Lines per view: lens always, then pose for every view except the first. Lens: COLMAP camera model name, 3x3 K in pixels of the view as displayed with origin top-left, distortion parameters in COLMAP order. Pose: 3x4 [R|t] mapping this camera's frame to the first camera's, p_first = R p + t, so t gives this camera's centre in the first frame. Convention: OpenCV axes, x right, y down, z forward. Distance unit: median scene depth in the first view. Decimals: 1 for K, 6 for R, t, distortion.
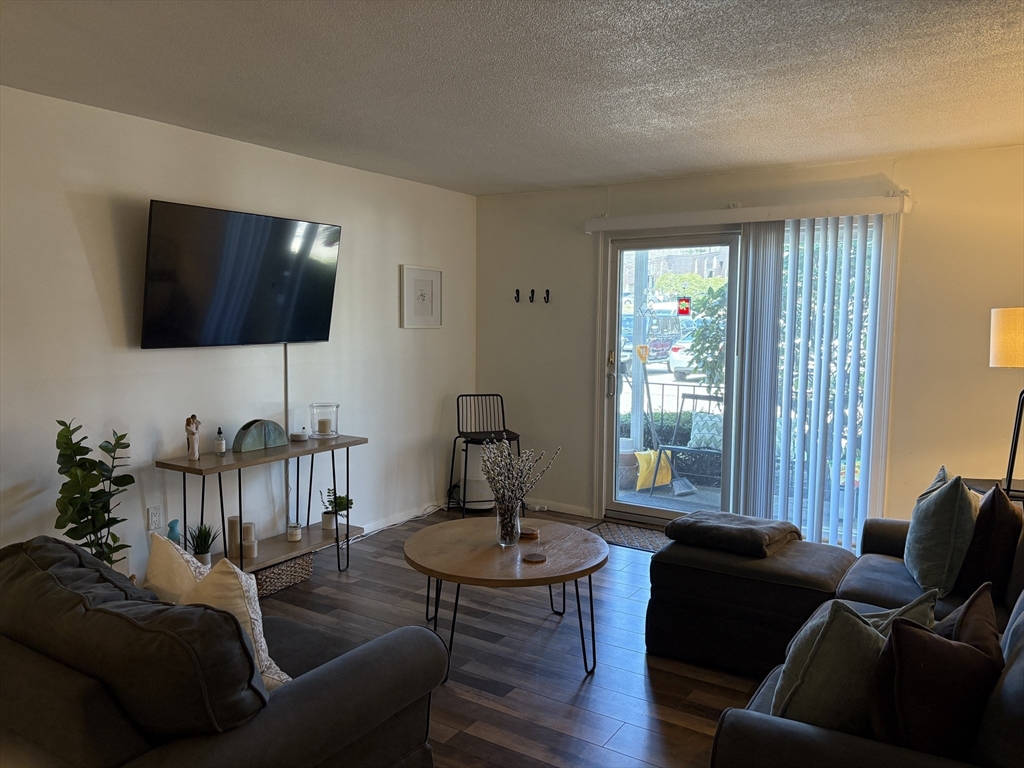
lens RADIAL K [[777.2, 0, 512.8], [0, 777.2, 386.8], [0, 0, 1]] dist [0.040751, -0.041207]
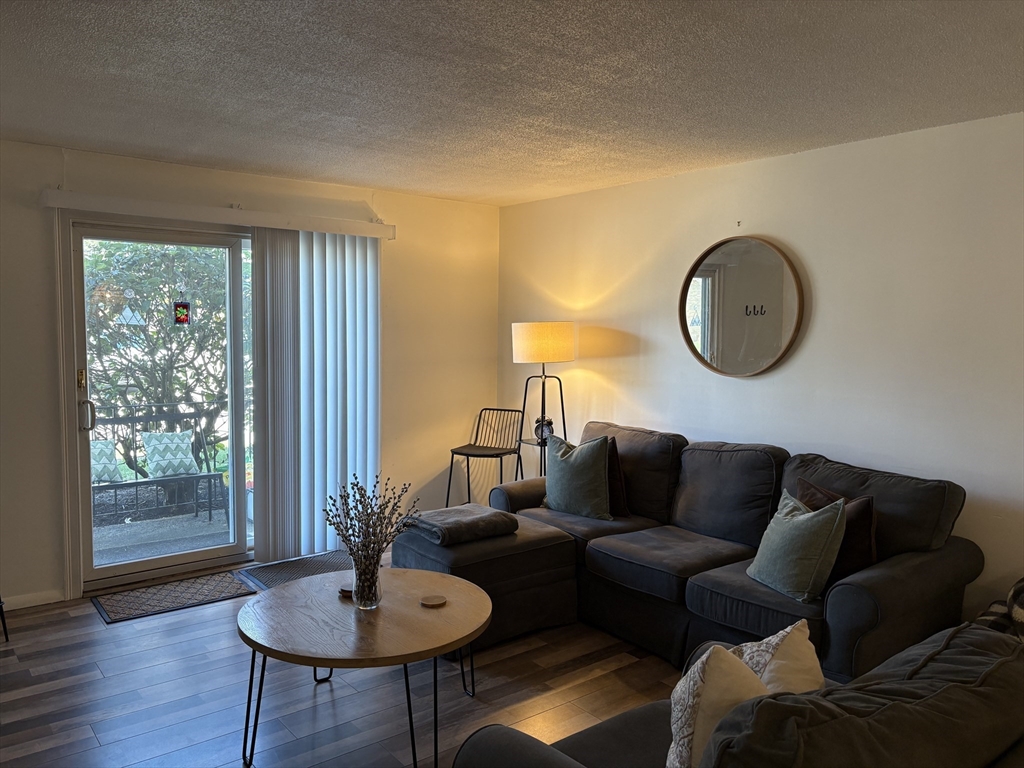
lens RADIAL K [[777.2, 0, 513.4], [0, 777.2, 380.0], [0, 0, 1]] dist [0.040751, -0.041207]
pose [[0.296212, -0.067044, 0.952766, -0.506536], [0.083961, 0.995499, 0.043948, -0.037646], [-0.951425, 0.066977, 0.300508, 0.403963]]
